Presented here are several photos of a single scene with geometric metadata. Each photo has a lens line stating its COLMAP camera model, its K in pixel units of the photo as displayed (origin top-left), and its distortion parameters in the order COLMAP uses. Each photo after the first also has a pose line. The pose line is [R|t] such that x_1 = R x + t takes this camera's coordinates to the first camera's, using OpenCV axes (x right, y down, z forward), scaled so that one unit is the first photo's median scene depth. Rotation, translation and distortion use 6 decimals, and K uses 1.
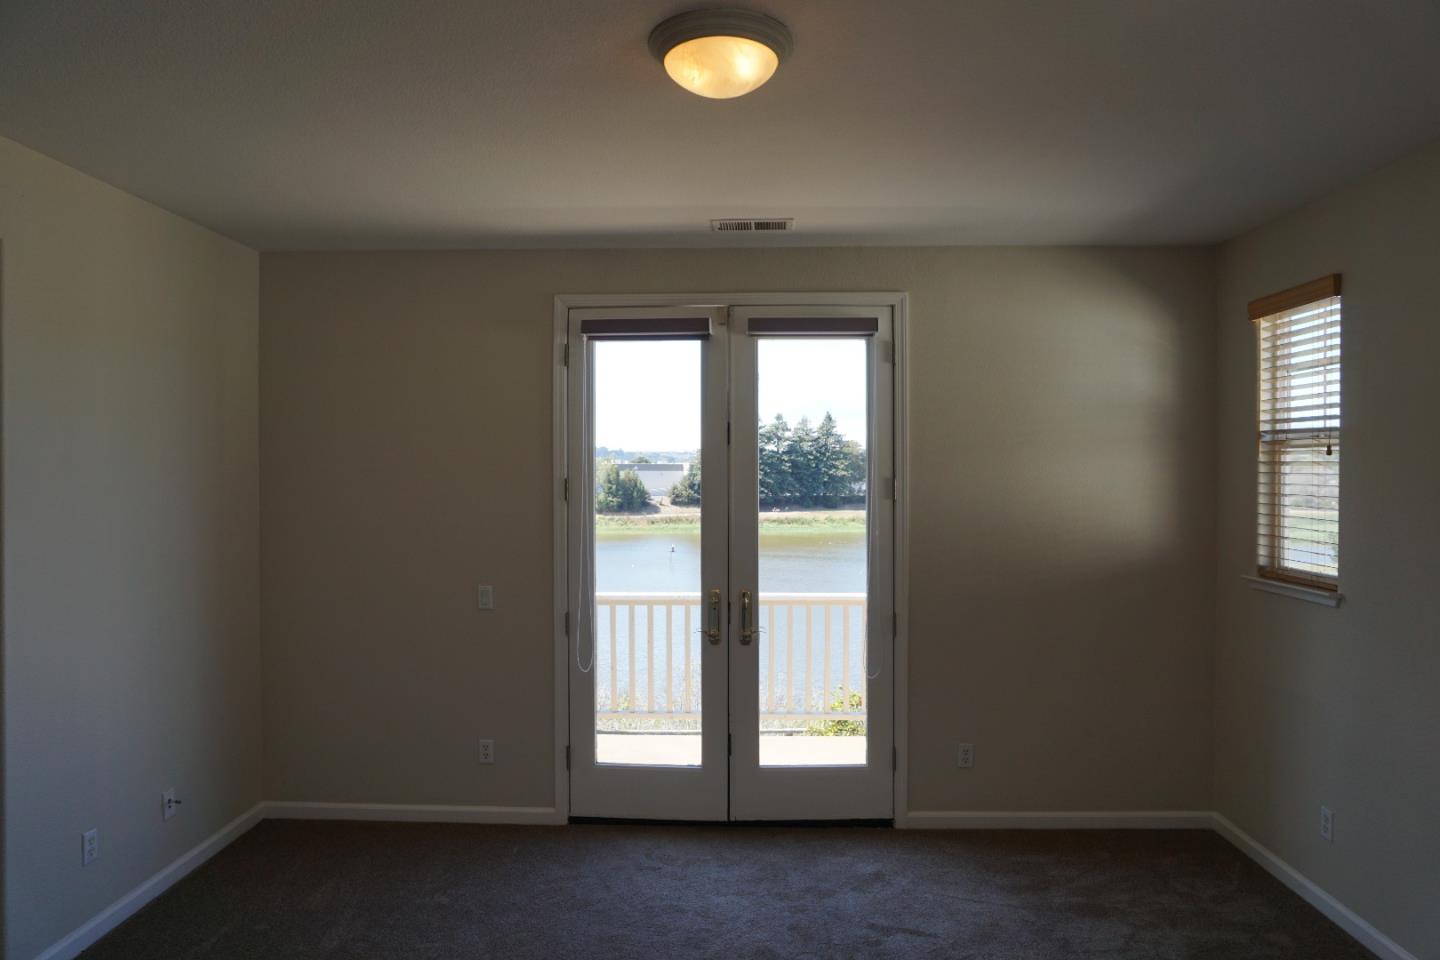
lens RADIAL K [[967.0, 0, 721.8], [0, 967.0, 480.6], [0, 0, 1]] dist [-0.038950, 0.026773]
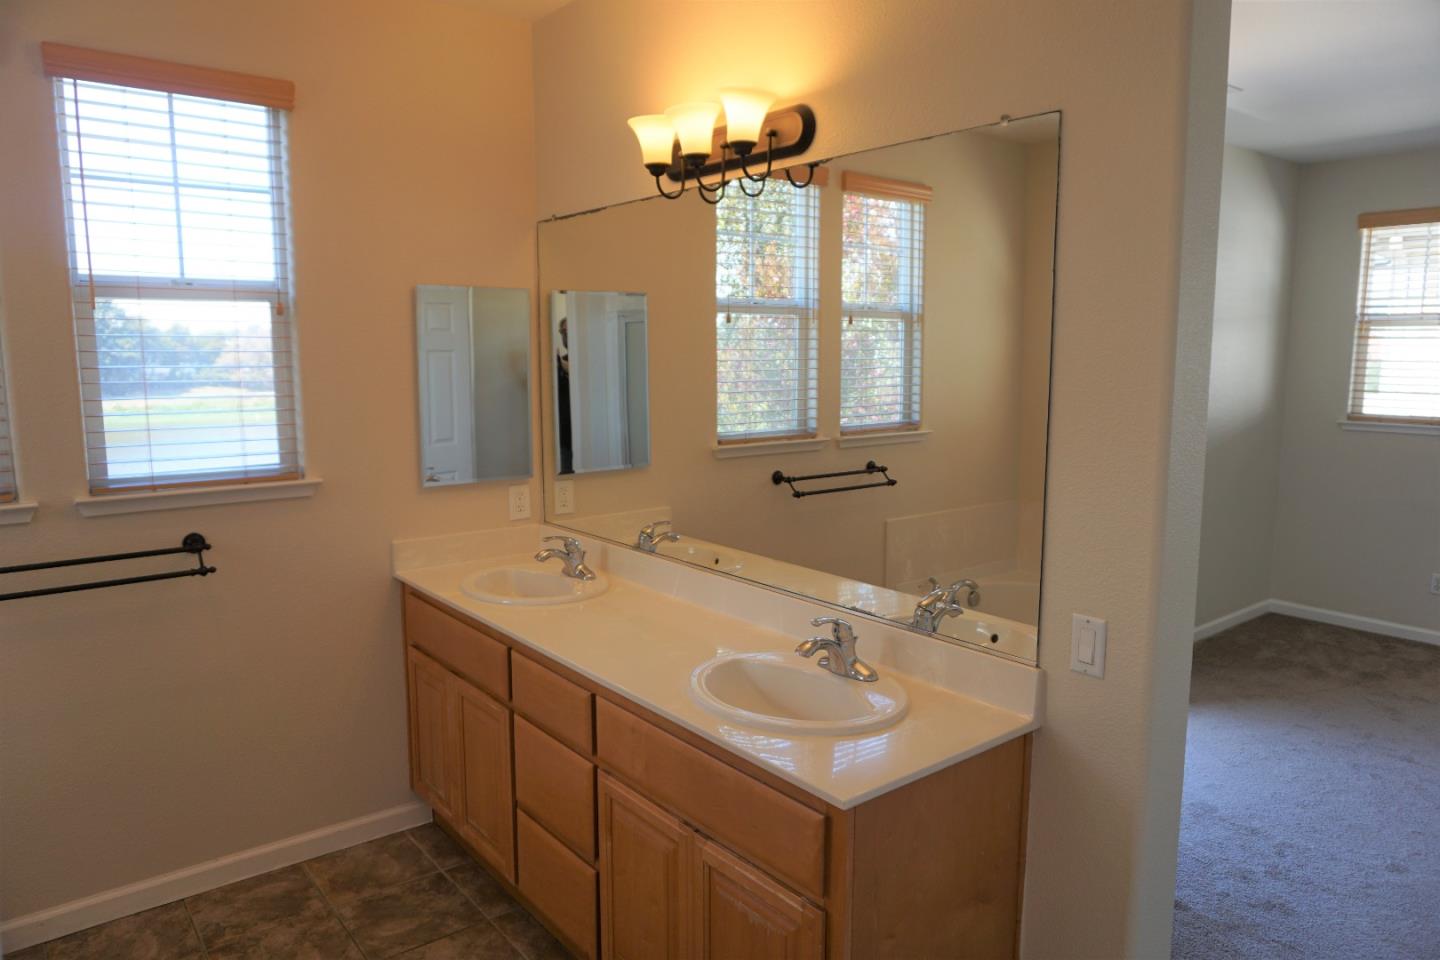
lens RADIAL K [[967.0, 0, 721.1], [0, 967.0, 472.8], [0, 0, 1]] dist [-0.038950, 0.026773]
pose [[0.753215, -0.081360, 0.652723, -1.022822], [0.005716, 0.993093, 0.117190, 0.008629], [-0.657750, -0.084539, 0.748478, 0.564819]]
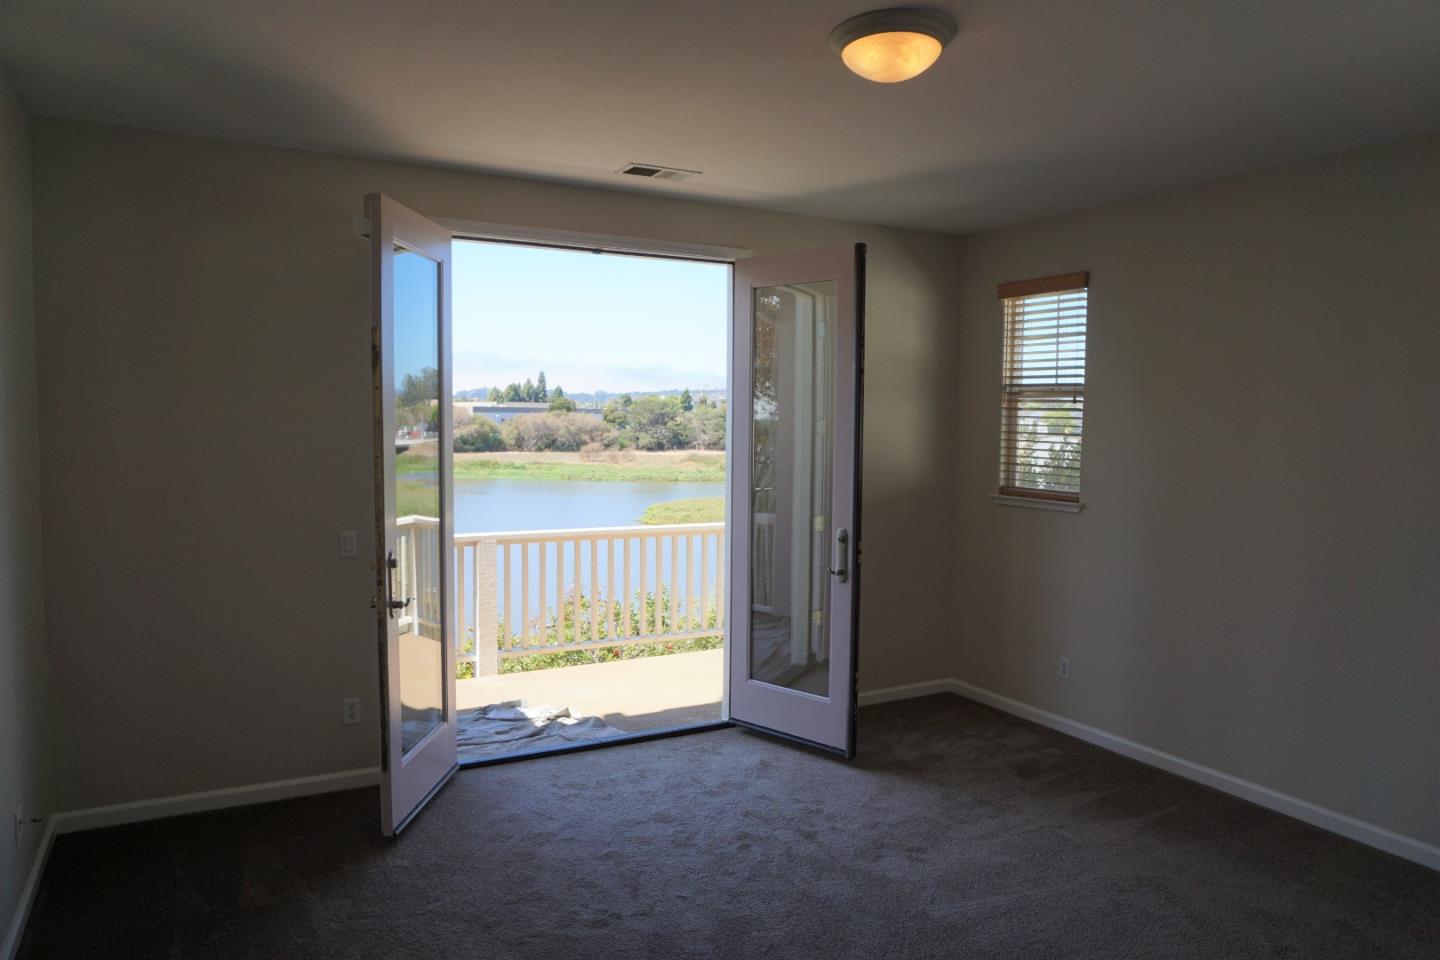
lens RADIAL K [[967.0, 0, 694.7], [0, 967.0, 471.3], [0, 0, 1]] dist [-0.038950, 0.026773]
pose [[0.865771, -0.017385, 0.500138, -0.473602], [-0.006027, 0.998962, 0.045158, 0.010302], [-0.500403, -0.042111, 0.864768, 0.061285]]
